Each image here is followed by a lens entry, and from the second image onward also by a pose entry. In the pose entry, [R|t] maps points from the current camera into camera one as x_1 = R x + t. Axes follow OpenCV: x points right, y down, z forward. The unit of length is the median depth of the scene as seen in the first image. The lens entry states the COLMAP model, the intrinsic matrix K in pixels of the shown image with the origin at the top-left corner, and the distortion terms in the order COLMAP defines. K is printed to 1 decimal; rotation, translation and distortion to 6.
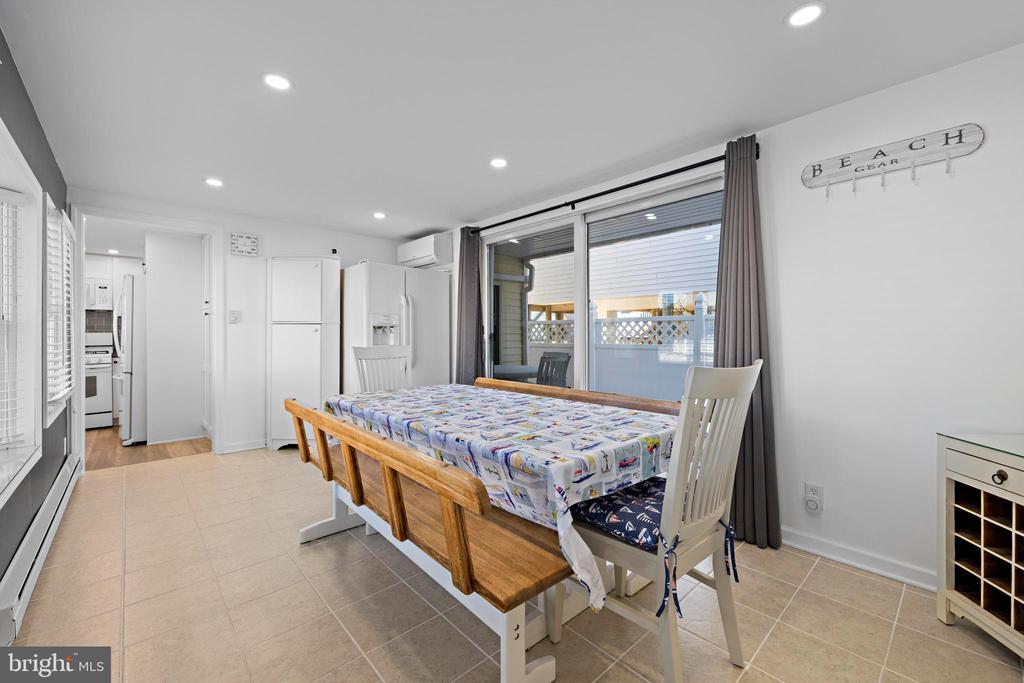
lens RADIAL K [[425.0, 0, 513.9], [0, 425.0, 341.5], [0, 0, 1]] dist [-0.001356, 0.000081]
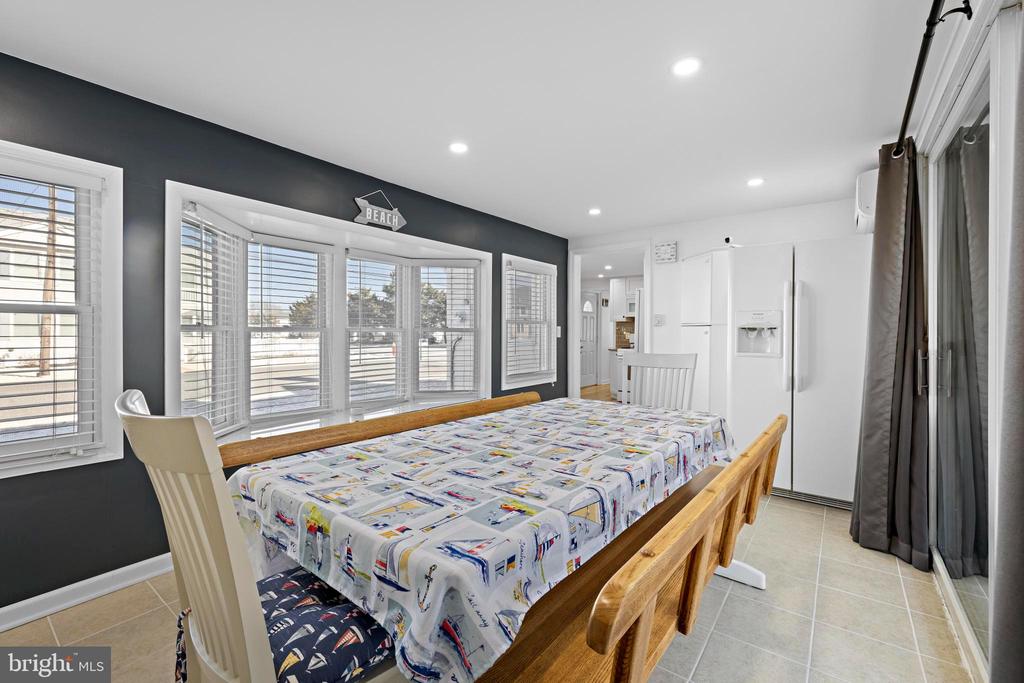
lens RADIAL K [[425.0, 0, 517.4], [0, 425.0, 332.3], [0, 0, 1]] dist [-0.001356, 0.000081]
pose [[0.186806, 0.002851, -0.982393, 0.347917], [-0.007046, 0.999974, 0.001562, -0.025980], [0.982372, 0.006630, 0.186821, 0.436021]]
